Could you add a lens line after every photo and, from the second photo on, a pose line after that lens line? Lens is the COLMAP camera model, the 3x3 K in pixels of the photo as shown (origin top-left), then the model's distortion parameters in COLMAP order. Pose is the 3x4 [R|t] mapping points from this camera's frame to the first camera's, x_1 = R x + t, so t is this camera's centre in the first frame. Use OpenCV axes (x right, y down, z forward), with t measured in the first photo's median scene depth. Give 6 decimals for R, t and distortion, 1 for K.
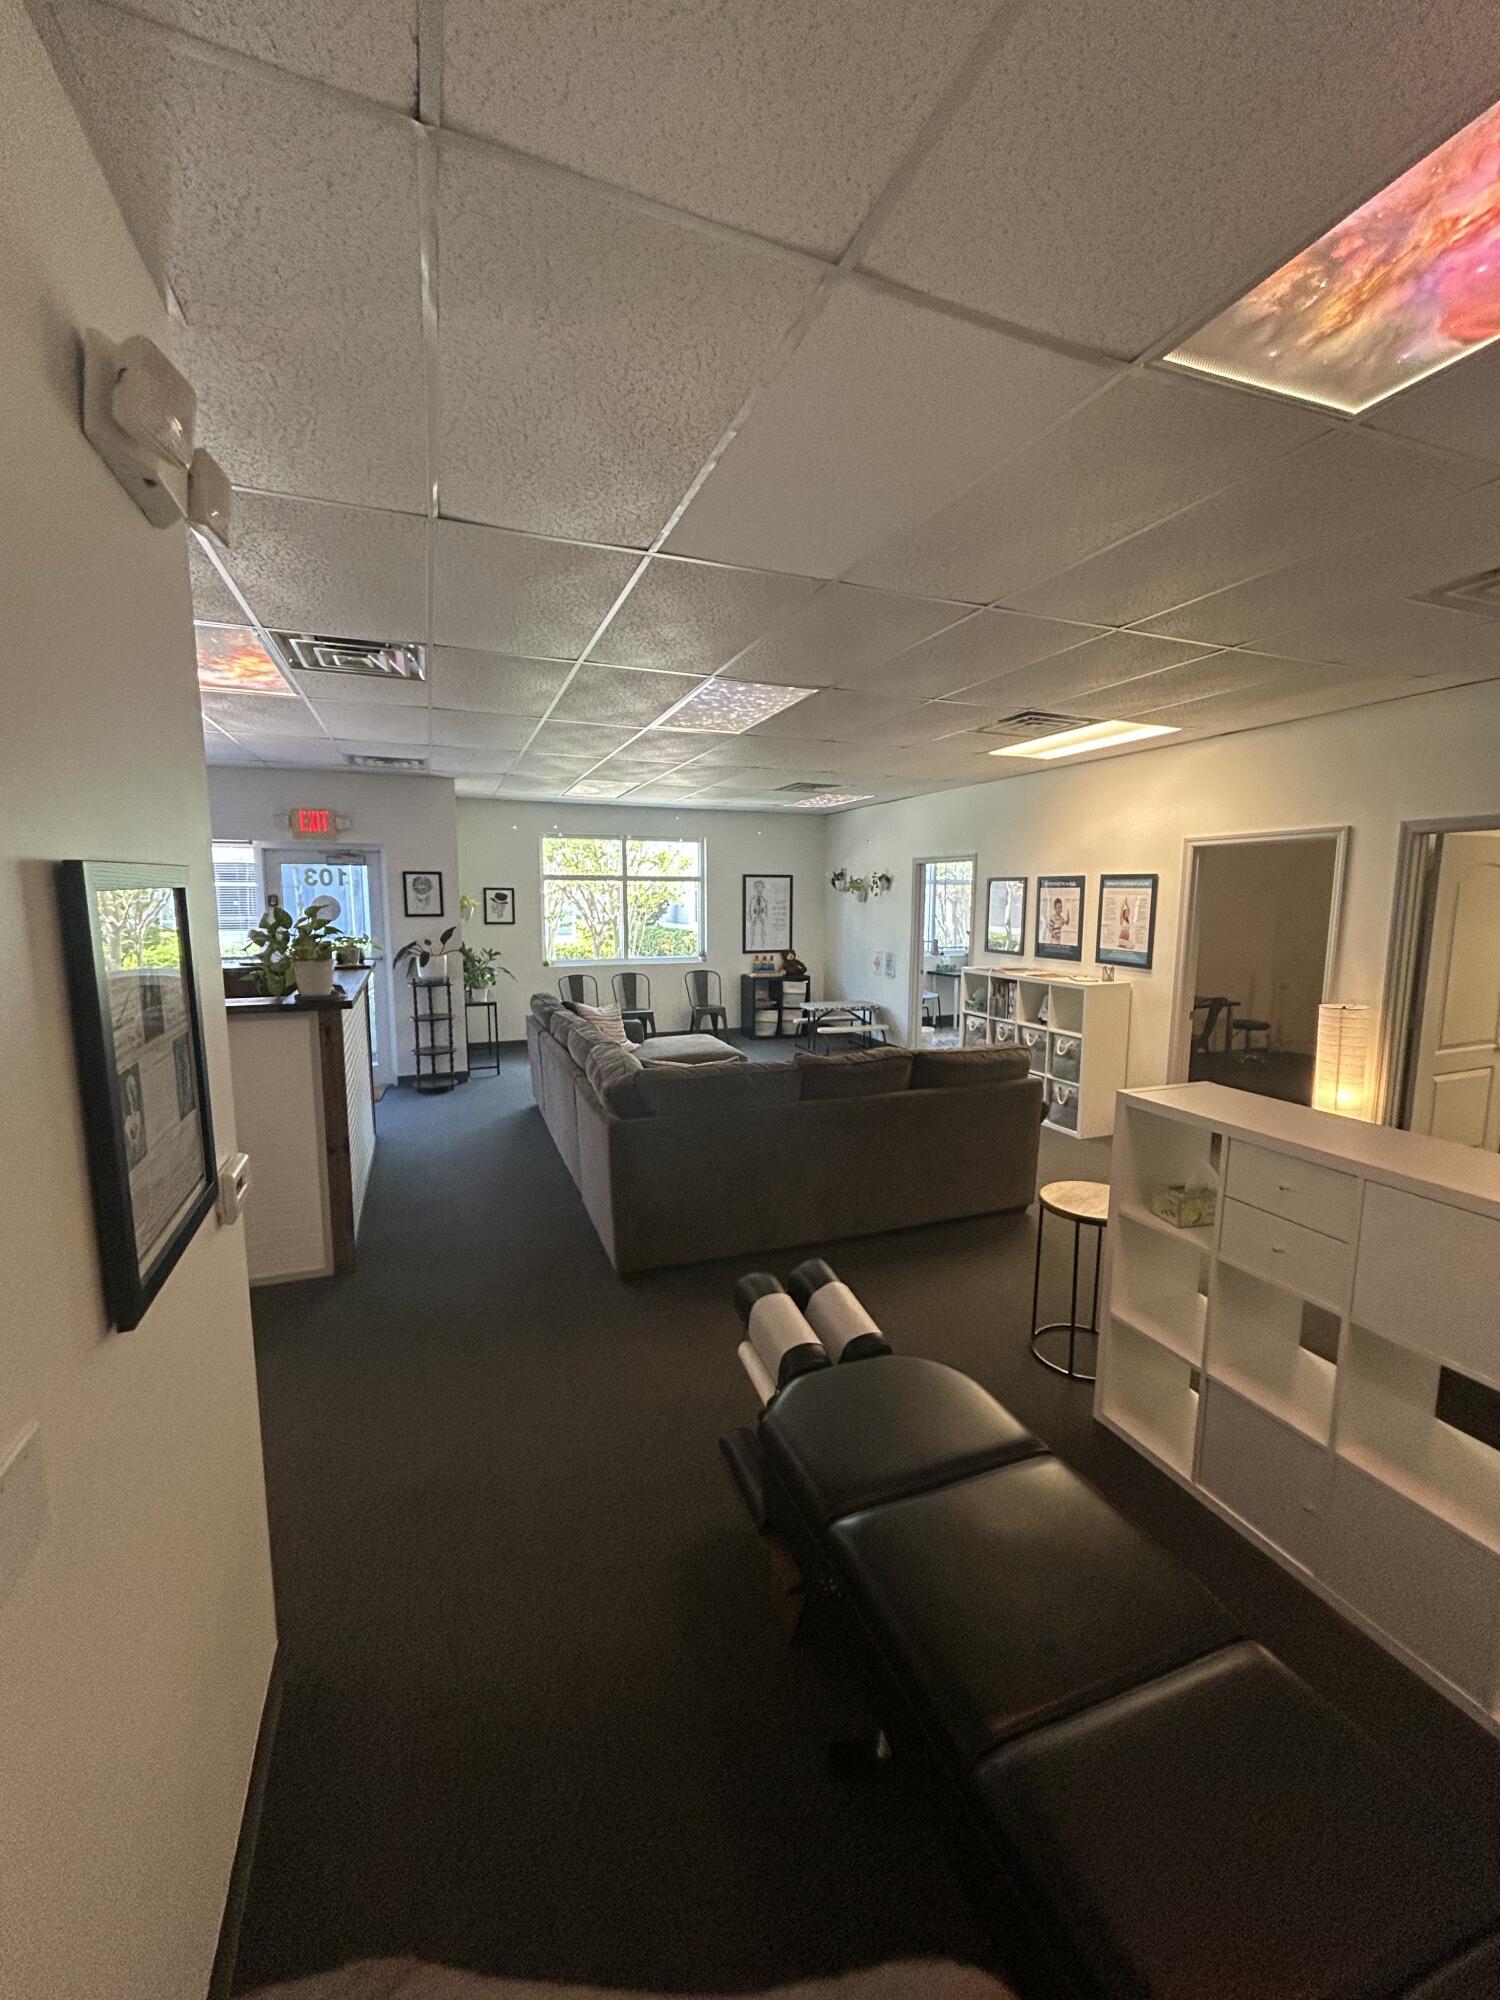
lens RADIAL K [[810.2, 0, 749.5], [0, 810.2, 1004.3], [0, 0, 1]] dist [0.001241, -0.000016]
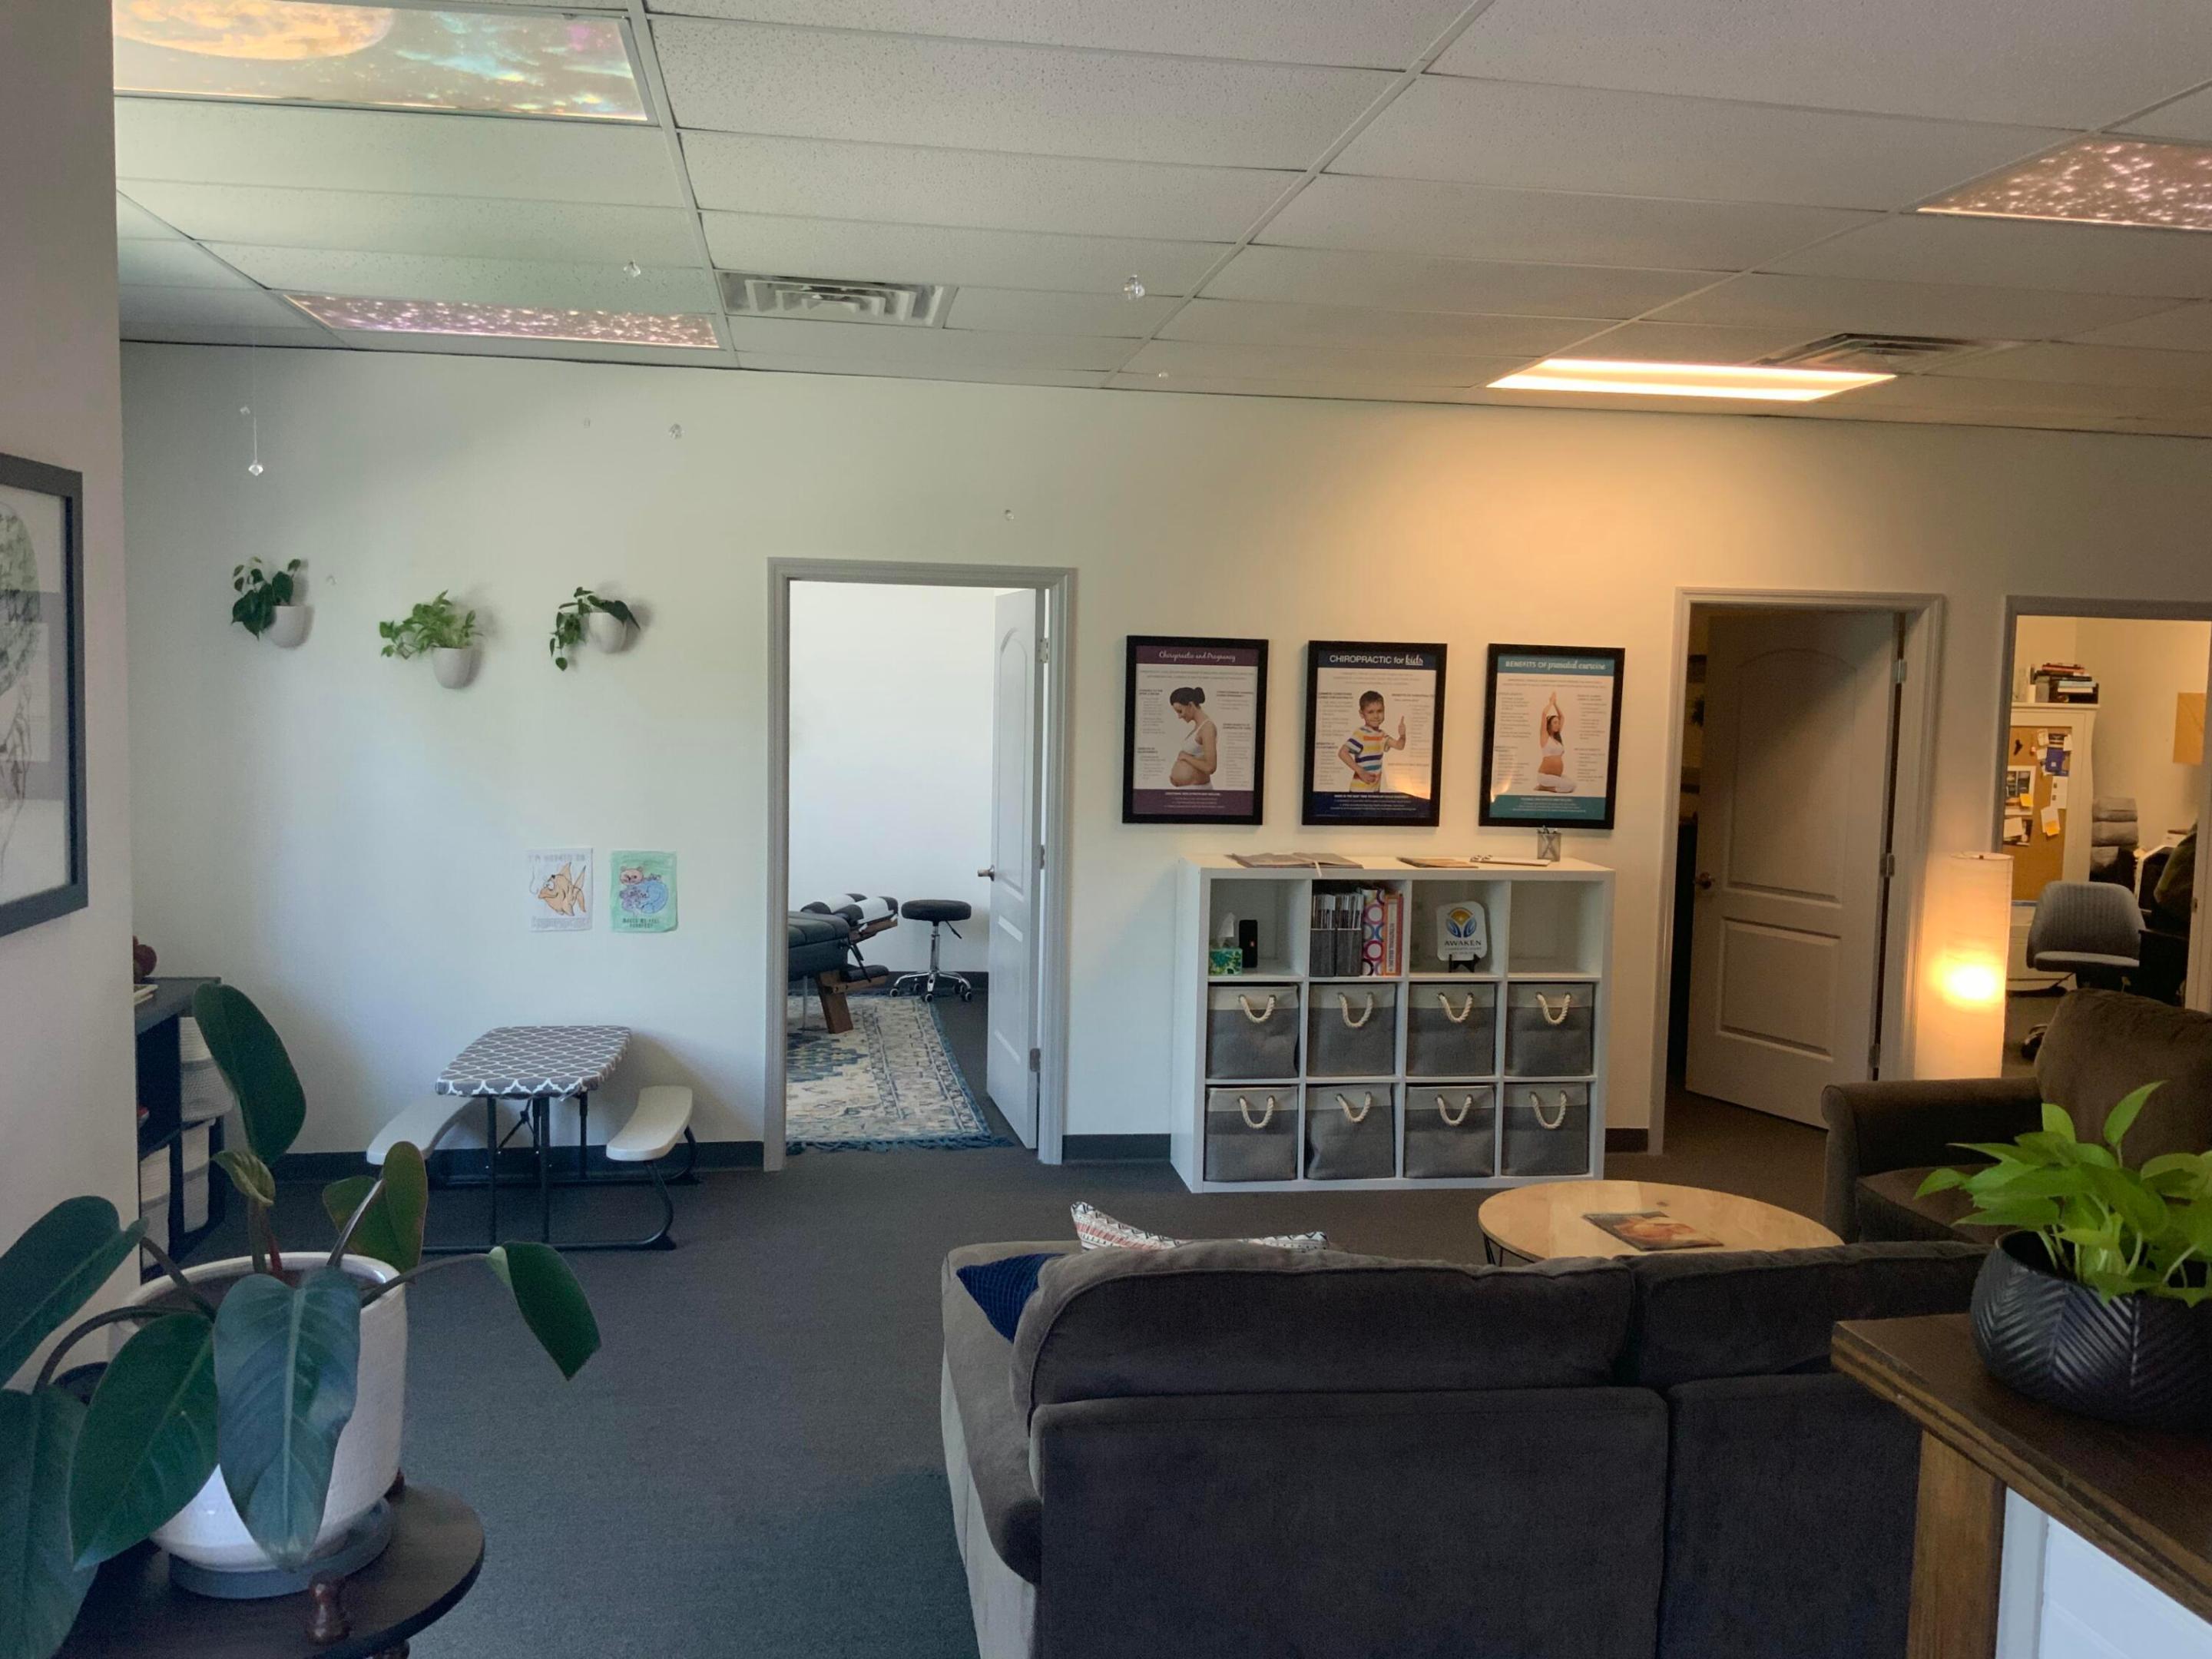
lens RADIAL K [[1840.7, 0, 1112.0], [0, 1840.7, 826.2], [0, 0, 1]] dist [0.068683, -0.114694]
pose [[0.214897, -0.080334, 0.973327, -0.632869], [0.108477, 0.992408, 0.057959, -0.126815], [-0.970594, 0.093128, 0.221980, 0.888475]]
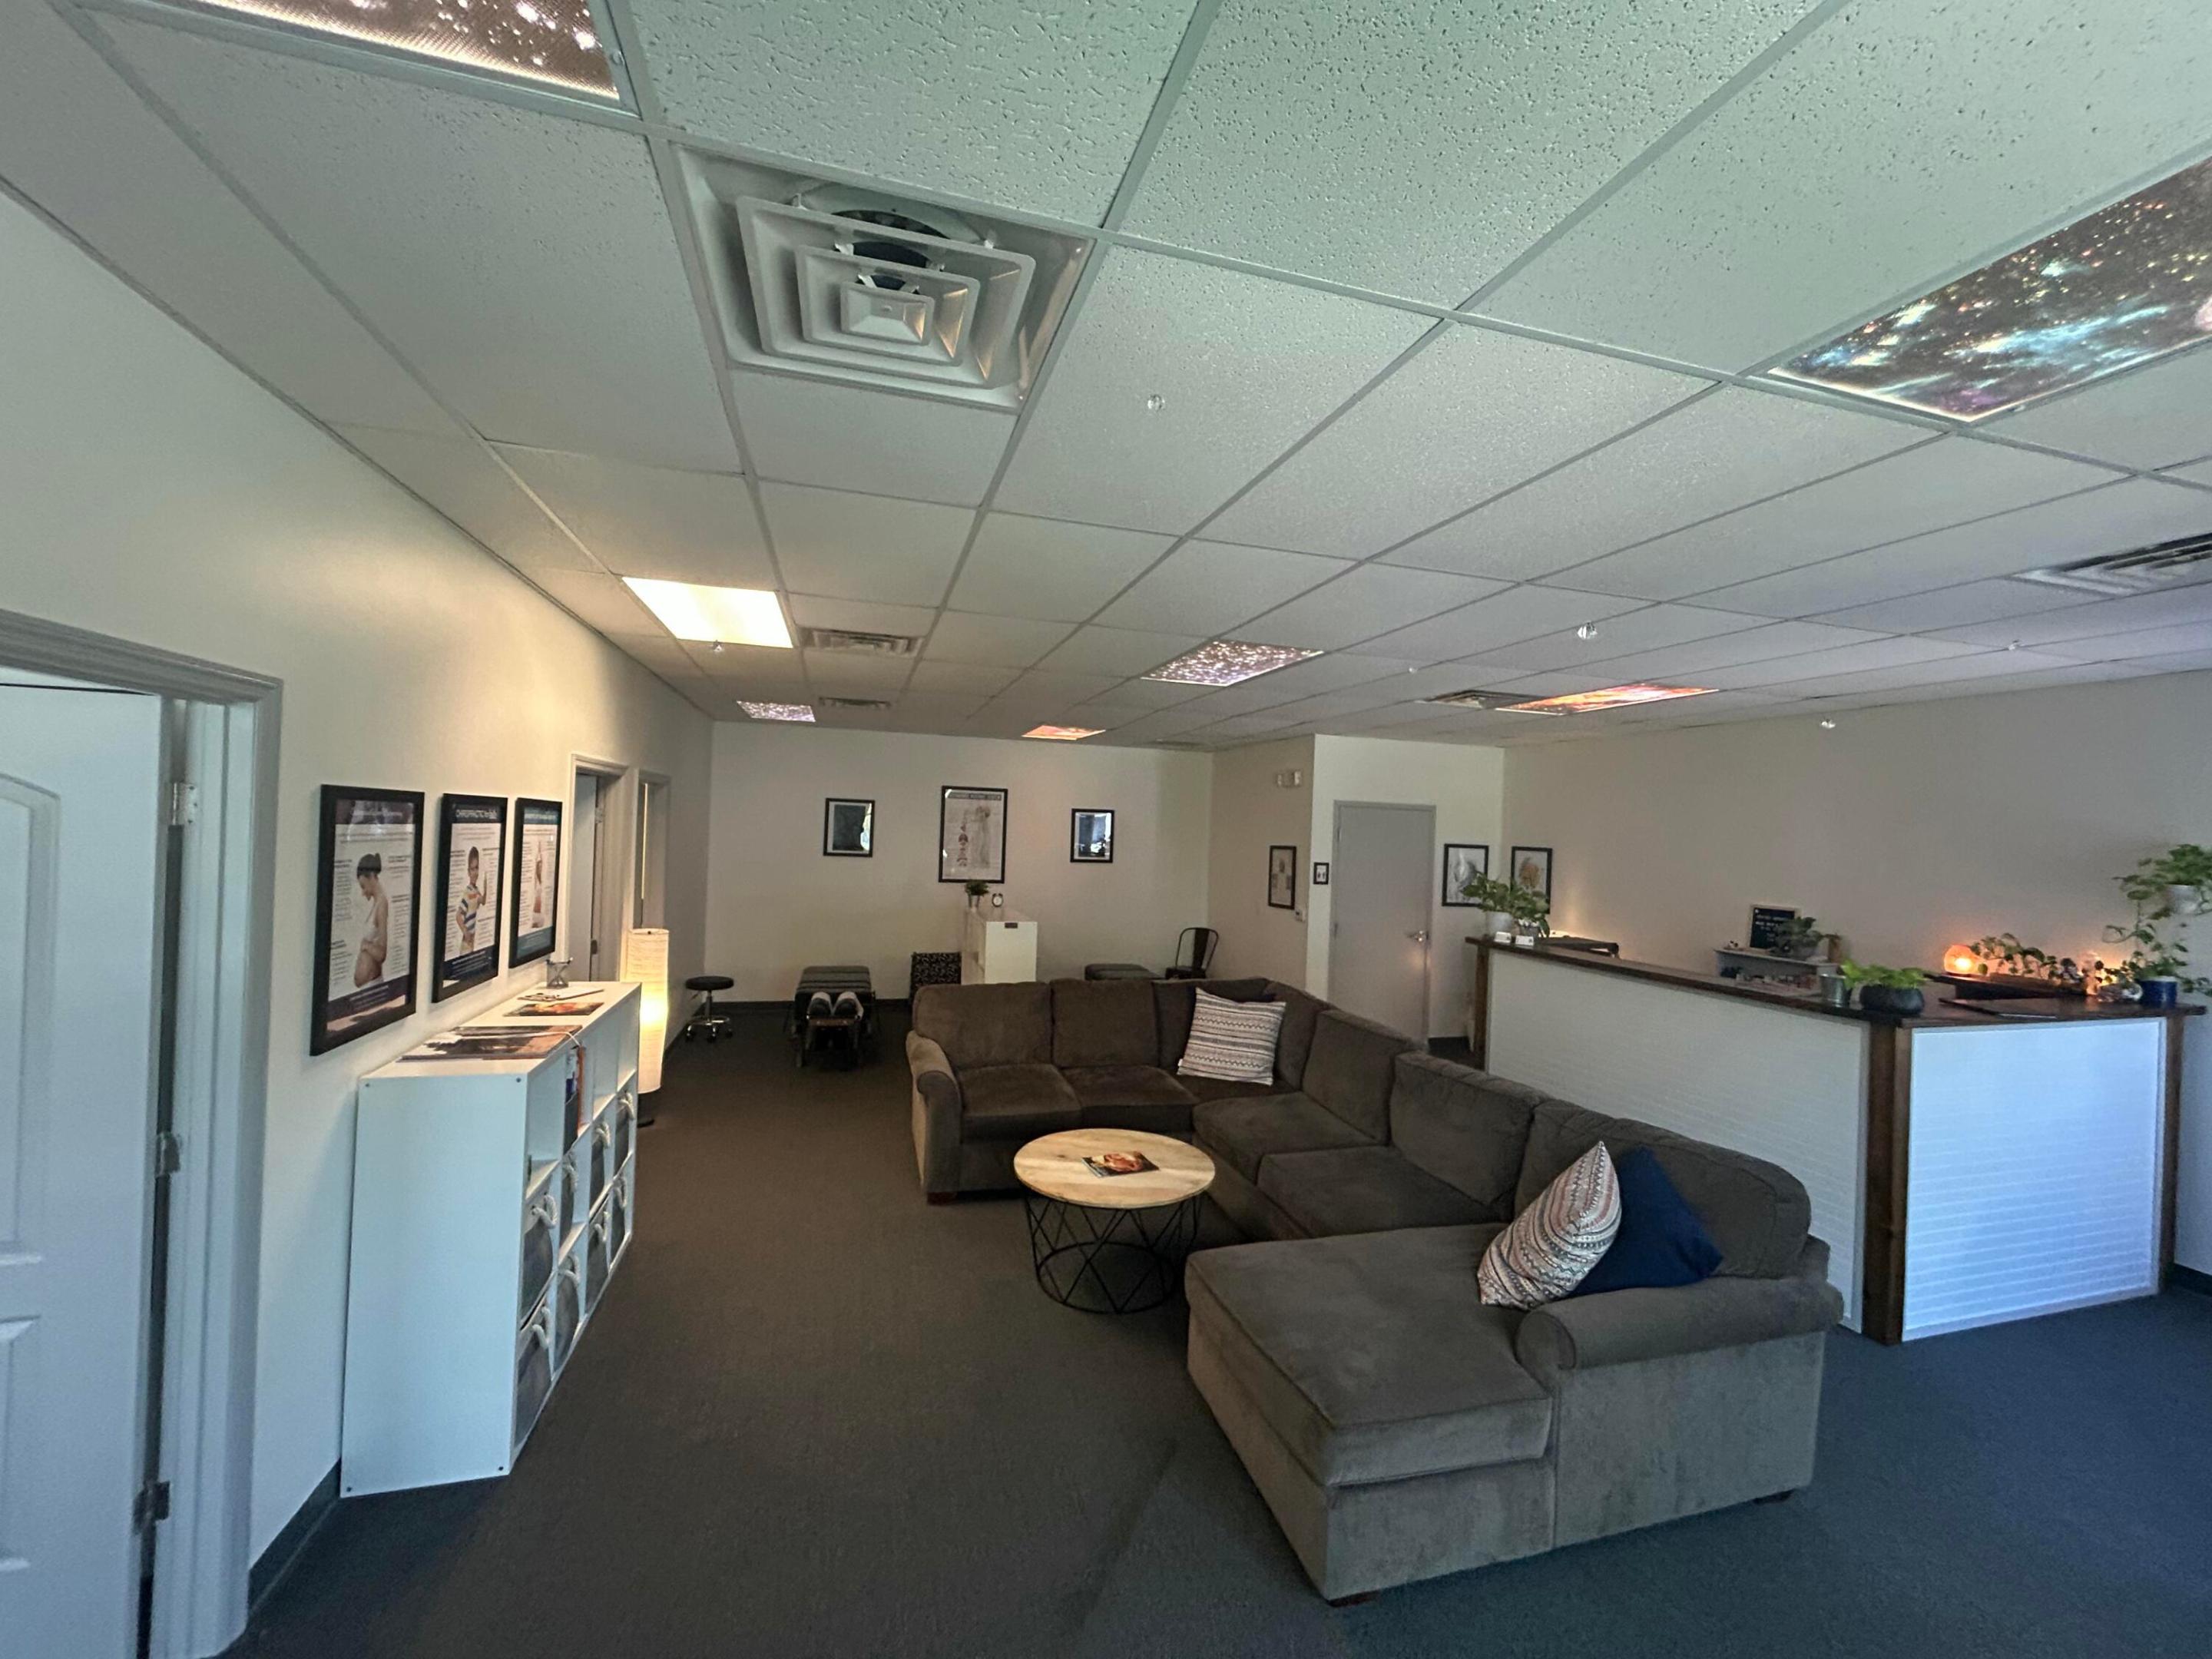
lens RADIAL K [[896.1, 0, 1104.8], [0, 896.1, 829.4], [0, 0, 1]] dist [0.001241, -0.000016]
pose [[-0.994947, -0.039092, 0.092475, 0.005385], [-0.026576, 0.990773, 0.132901, -0.204793], [-0.096818, 0.129772, -0.986806, 1.386285]]
